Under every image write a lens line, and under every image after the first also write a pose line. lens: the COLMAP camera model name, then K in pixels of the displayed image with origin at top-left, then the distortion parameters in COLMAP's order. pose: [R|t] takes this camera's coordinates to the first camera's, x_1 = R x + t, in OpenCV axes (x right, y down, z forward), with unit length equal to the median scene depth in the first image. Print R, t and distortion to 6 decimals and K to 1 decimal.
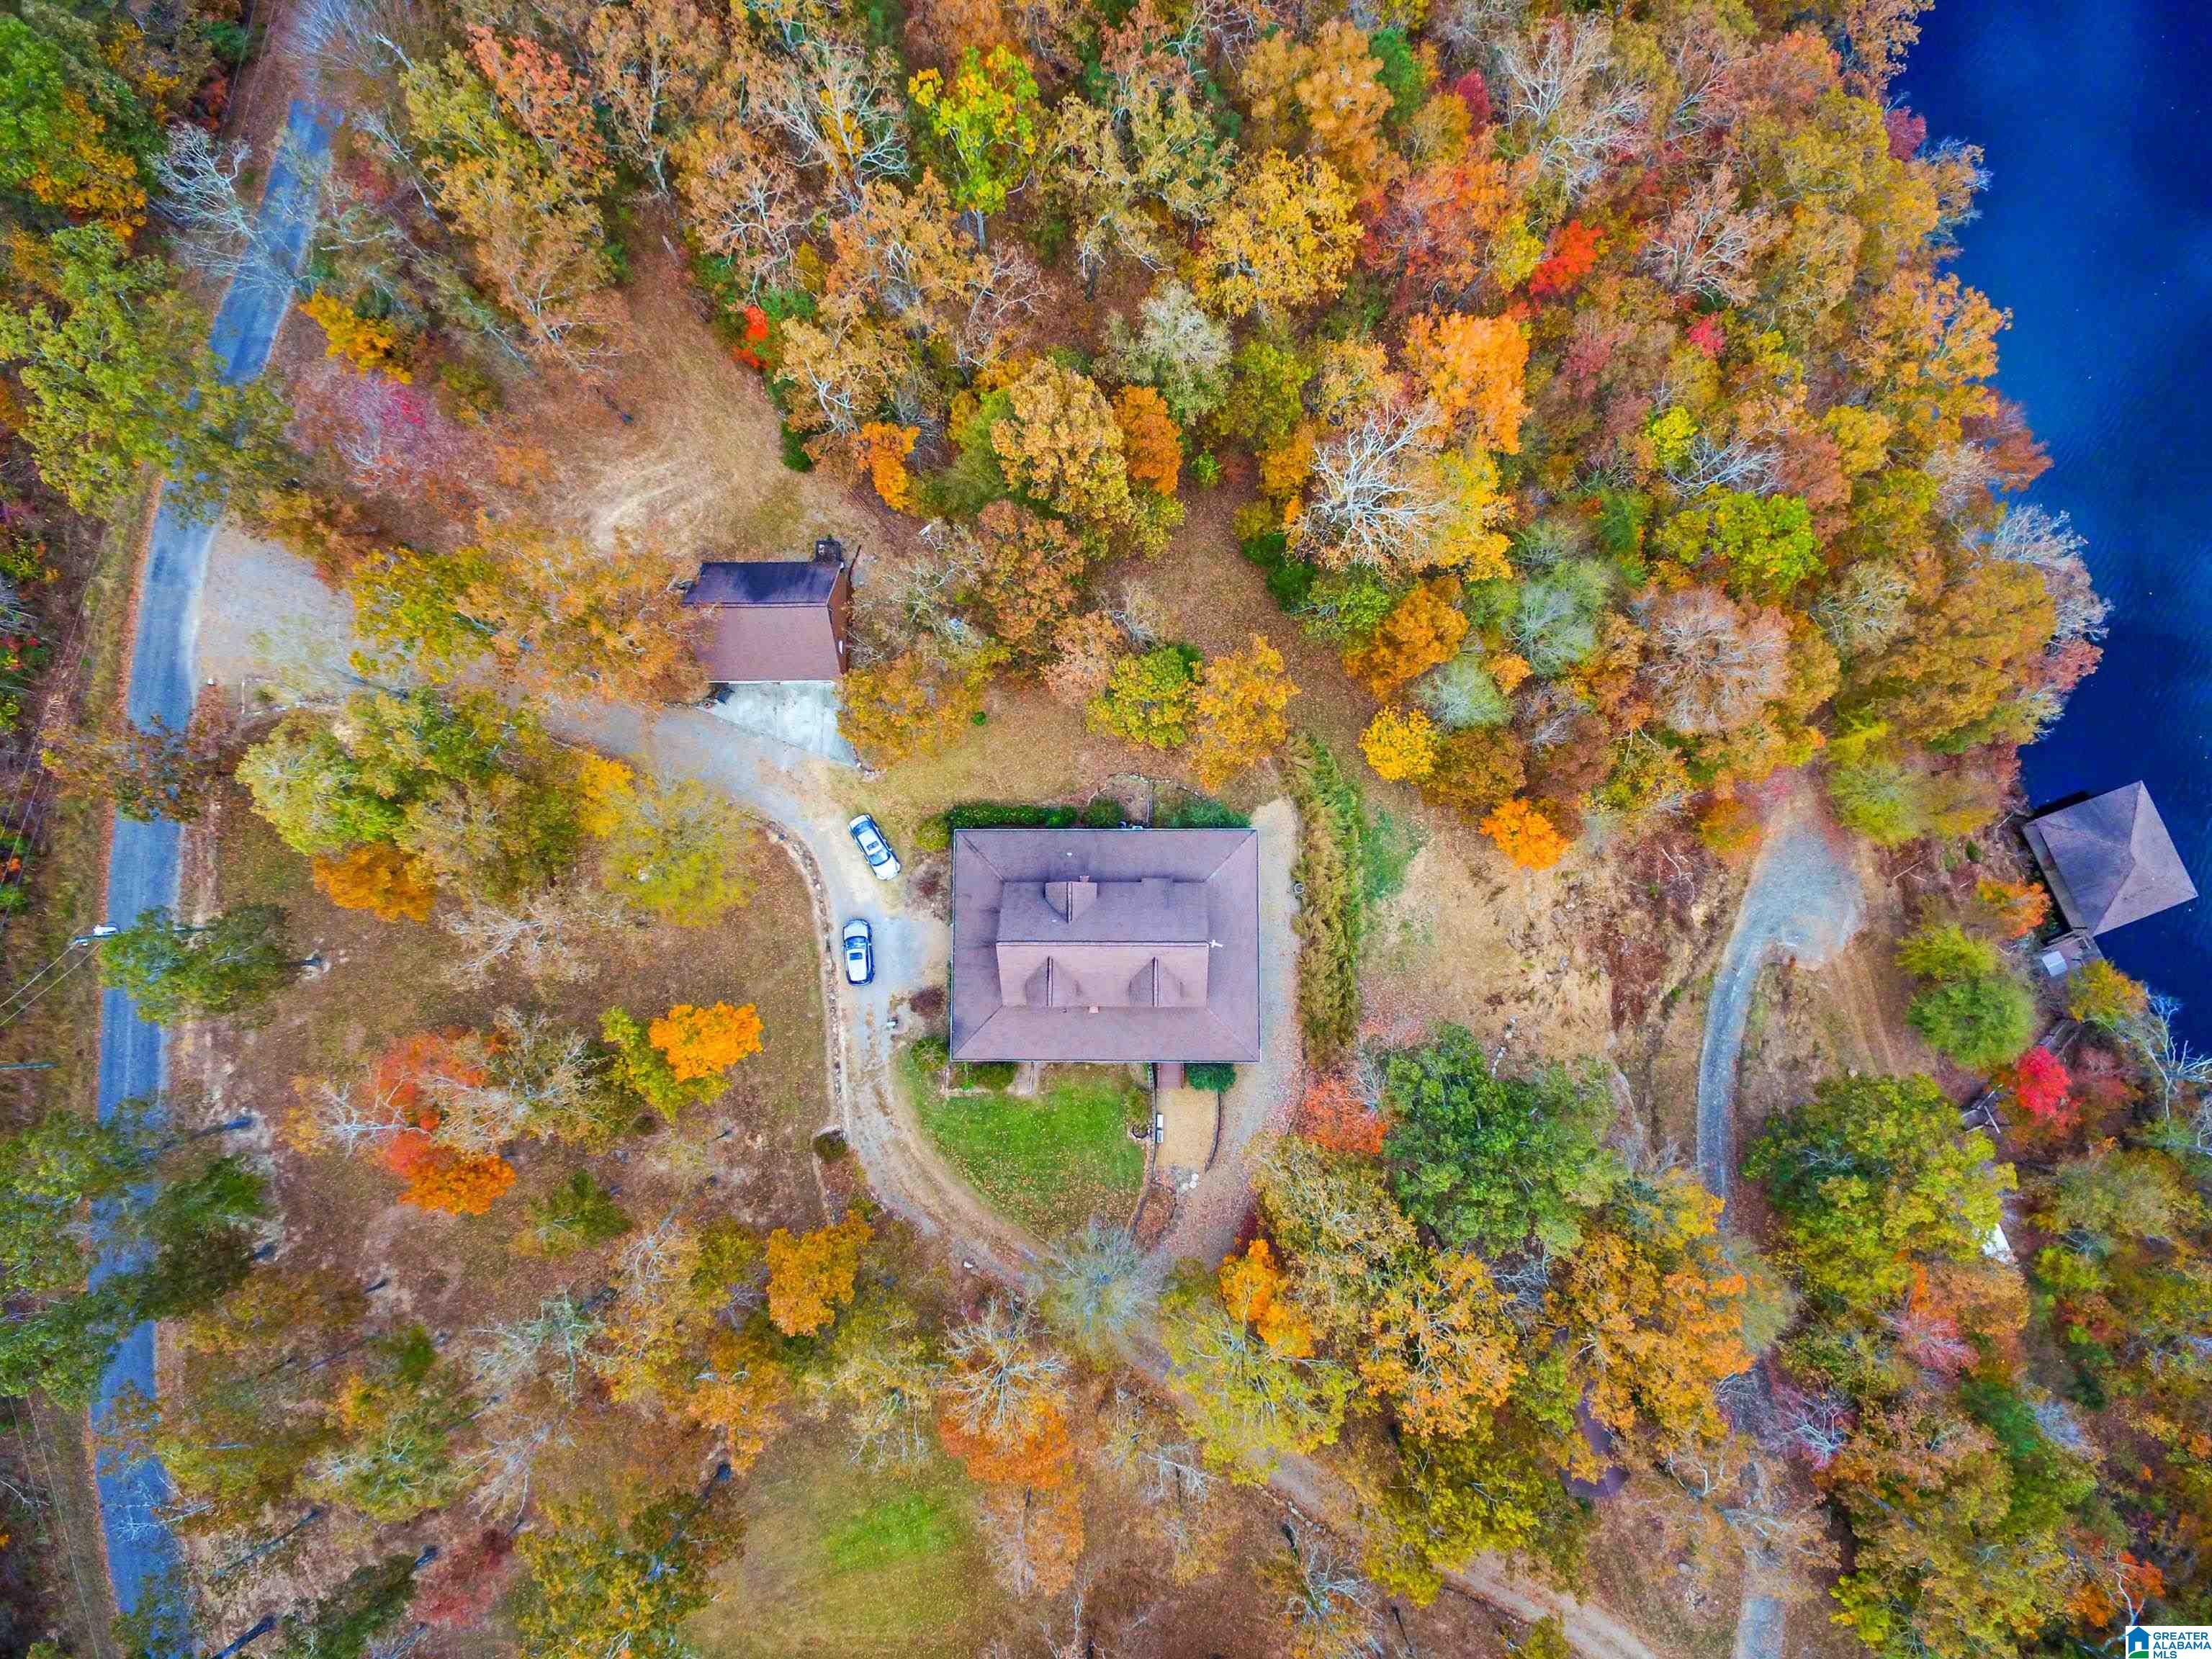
lens RADIAL K [[1249.0, 0, 1106.0], [0, 1249.0, 829.5], [0, 0, 1]] dist [0.163719, -0.105263]
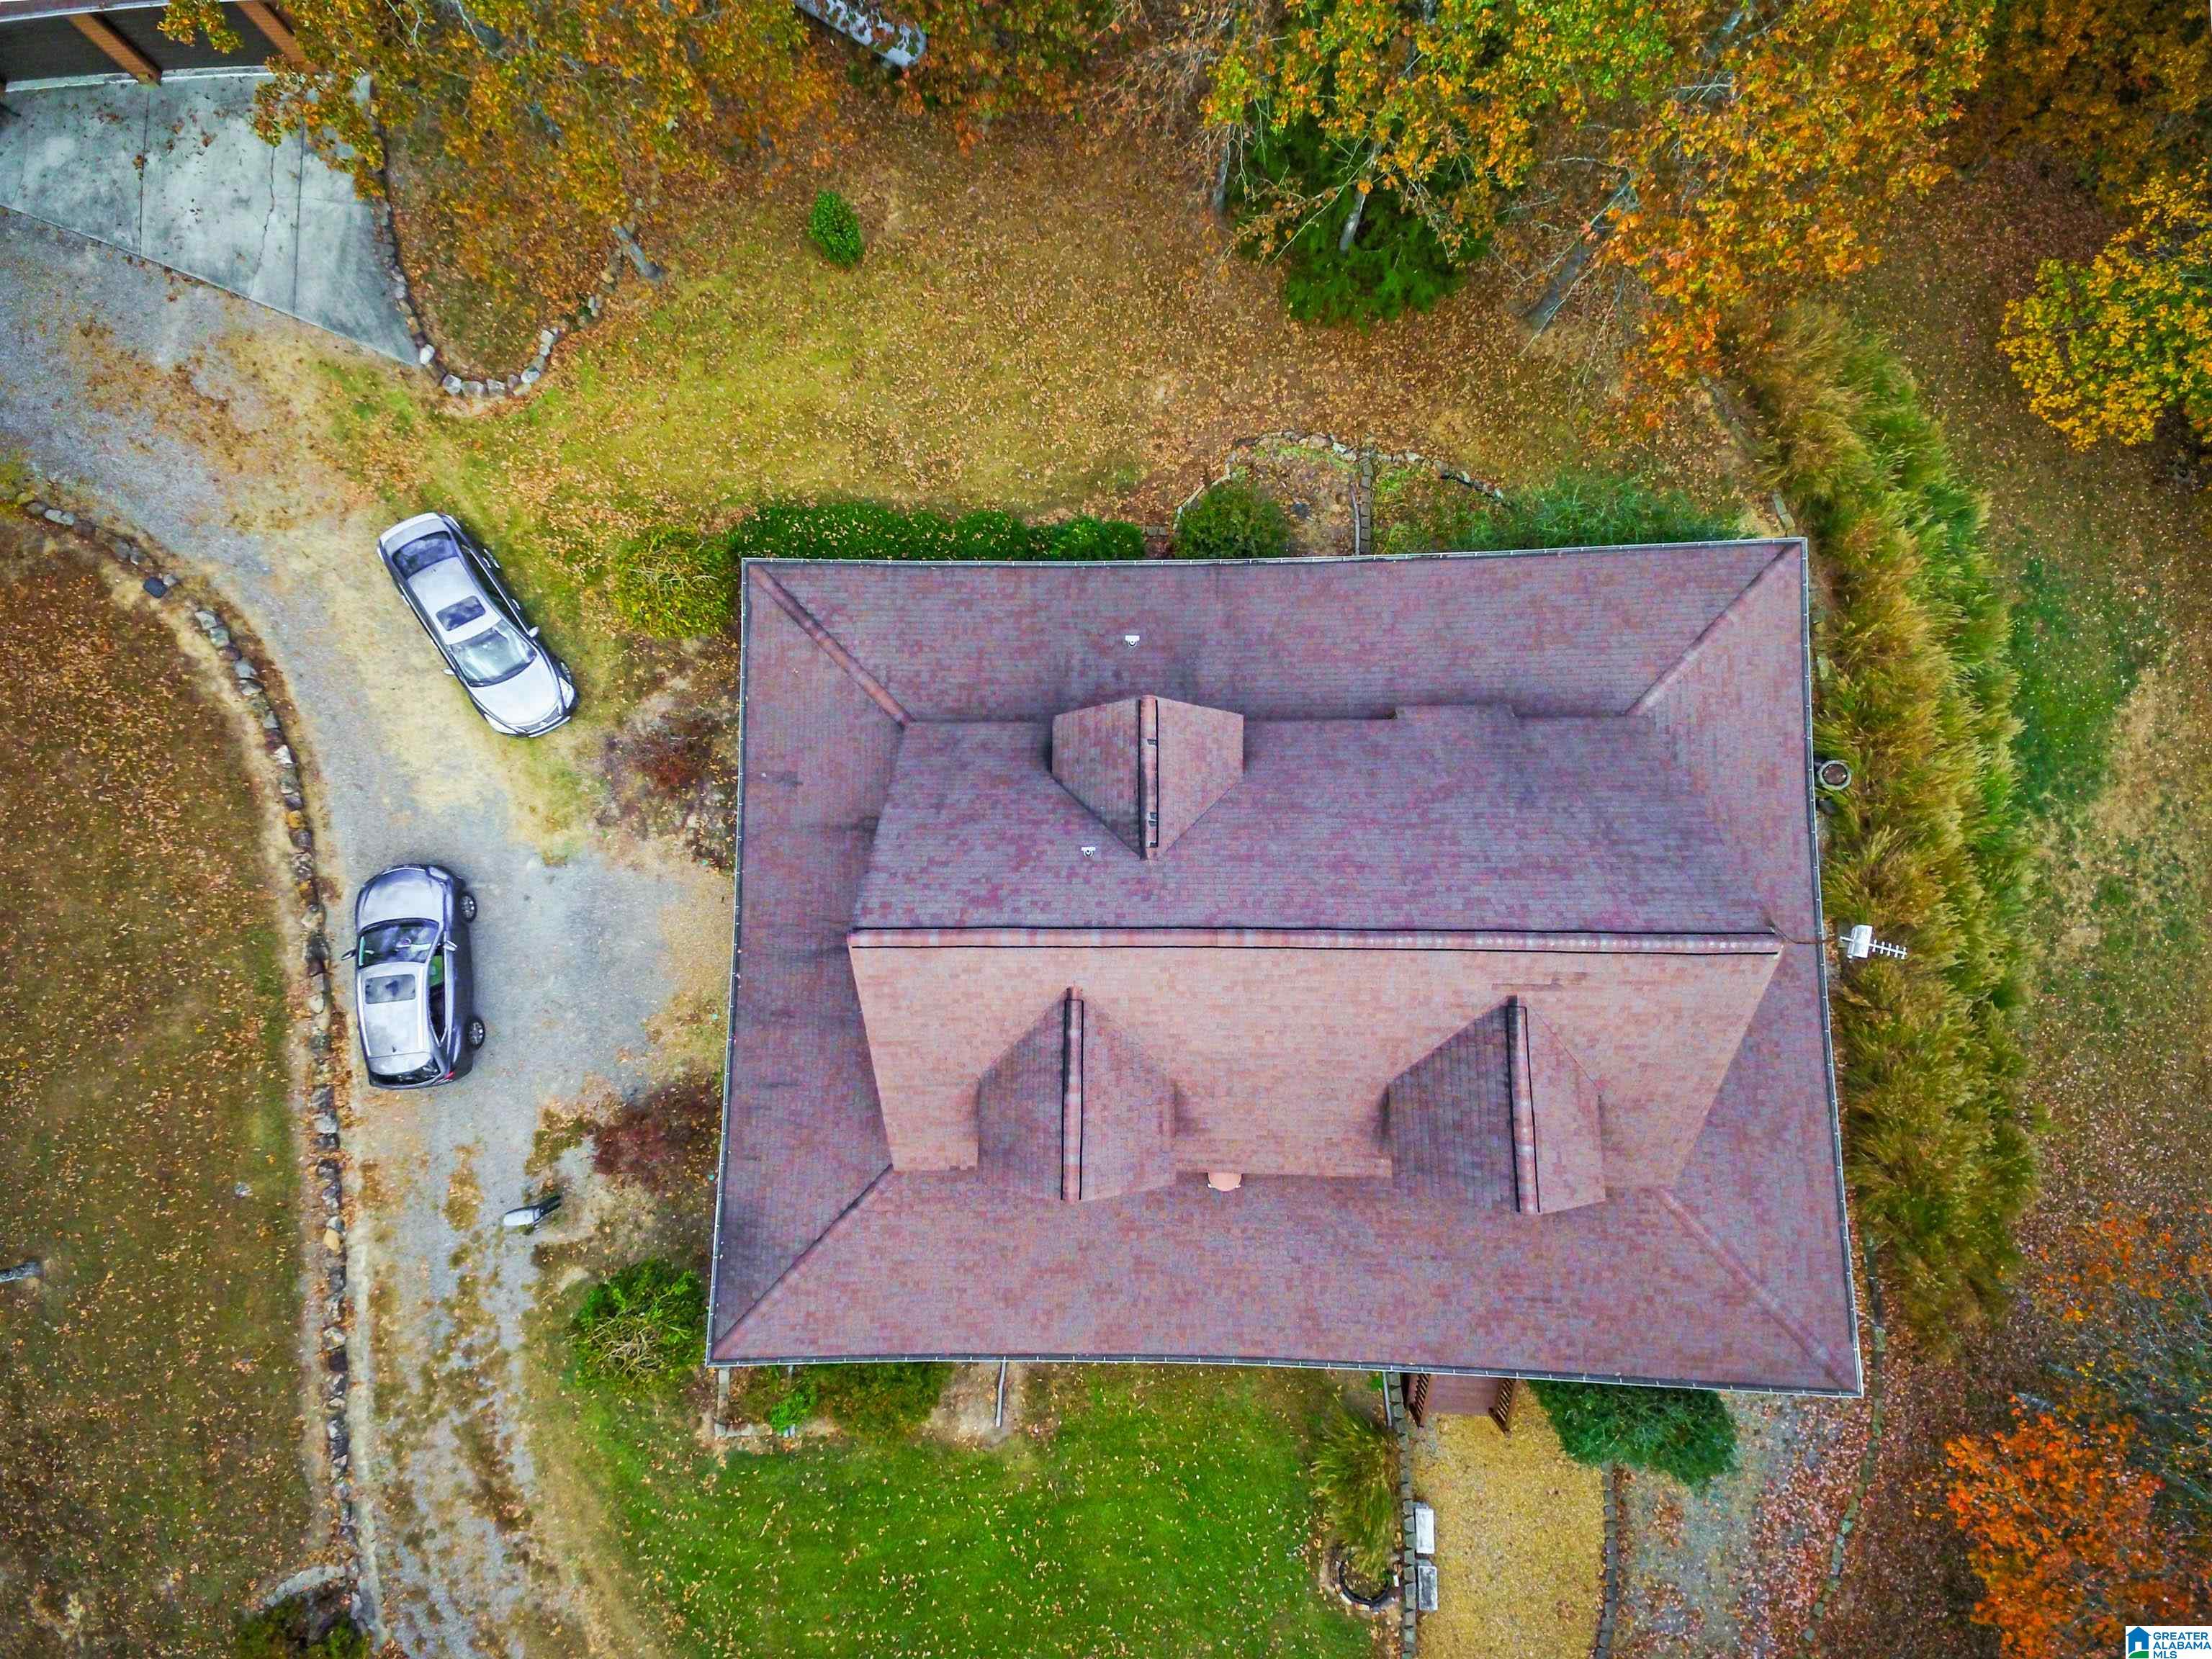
lens RADIAL K [[1249.0, 0, 1106.0], [0, 1249.0, 829.5], [0, 0, 1]] dist [0.163719, -0.105263]
pose [[0.999976, 0.000067, 0.006936, -0.036174], [0.000007, 0.999942, -0.010773, 0.066456], [-0.006937, 0.010772, 0.999918, 0.689902]]
